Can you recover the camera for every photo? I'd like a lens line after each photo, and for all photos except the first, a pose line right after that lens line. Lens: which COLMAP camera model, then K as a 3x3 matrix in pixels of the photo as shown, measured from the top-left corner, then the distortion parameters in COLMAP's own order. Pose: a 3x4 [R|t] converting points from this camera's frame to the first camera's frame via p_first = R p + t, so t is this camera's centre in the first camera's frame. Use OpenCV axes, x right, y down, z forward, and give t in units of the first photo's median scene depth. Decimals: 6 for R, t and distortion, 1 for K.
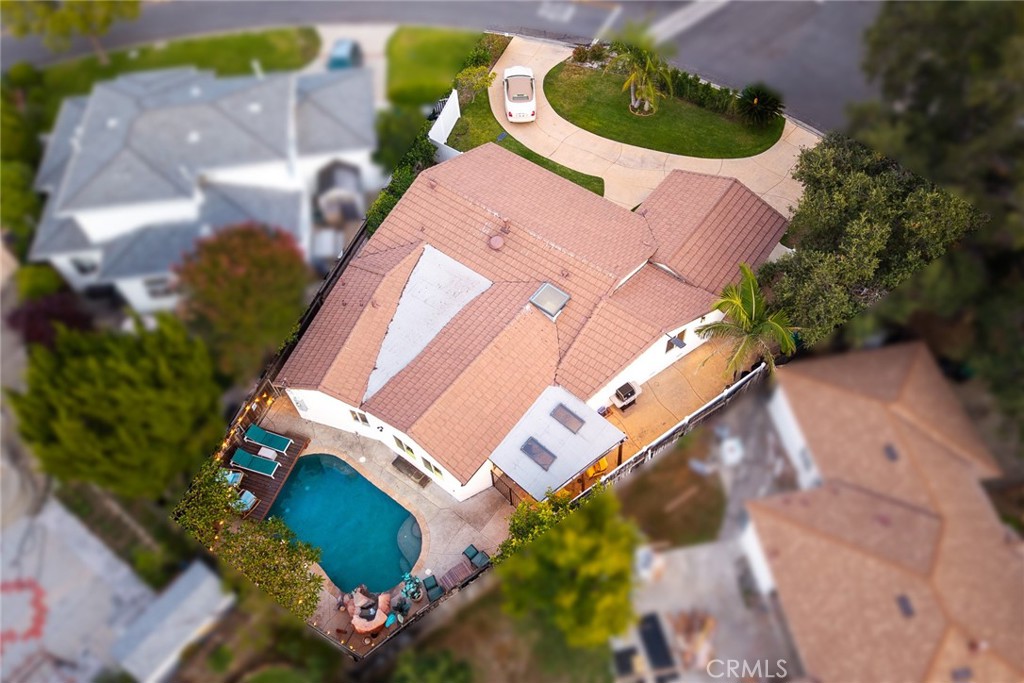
lens RADIAL K [[740.3, 0, 553.5], [0, 740.3, 329.2], [0, 0, 1]] dist [0.040304, -0.022978]
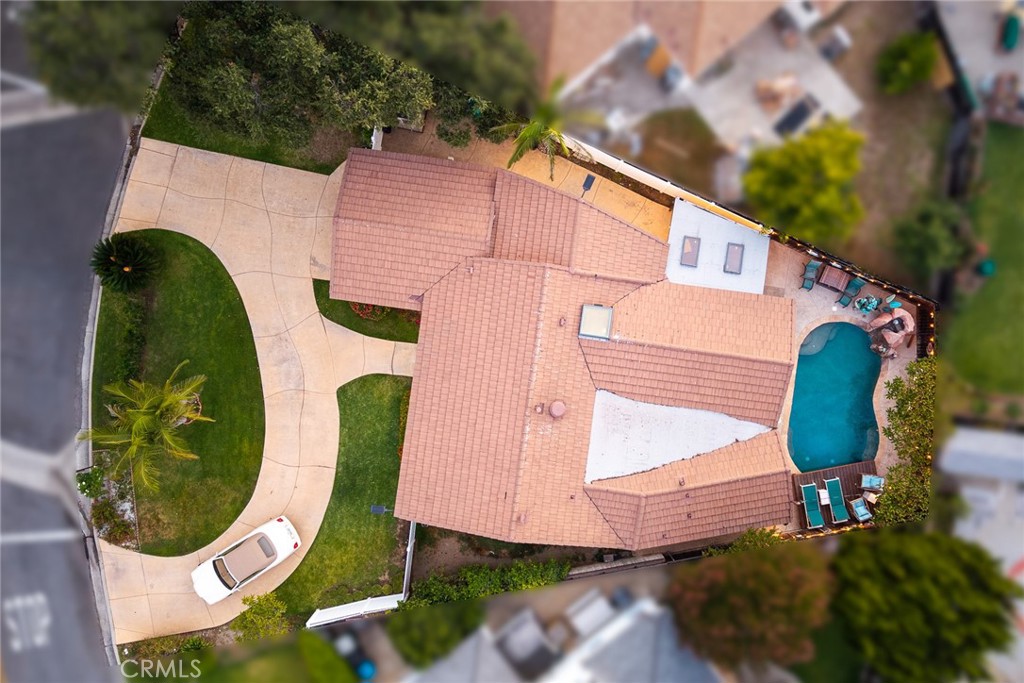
lens RADIAL K [[829.0, 0, 518.5], [0, 829.0, 336.0], [0, 0, 1]] dist [0.011219, 0.001813]
pose [[-0.476088, -0.878946, 0.028197, -0.003321], [0.715364, -0.368435, 0.593725, -0.778765], [-0.511463, 0.302837, 0.804174, 0.190865]]
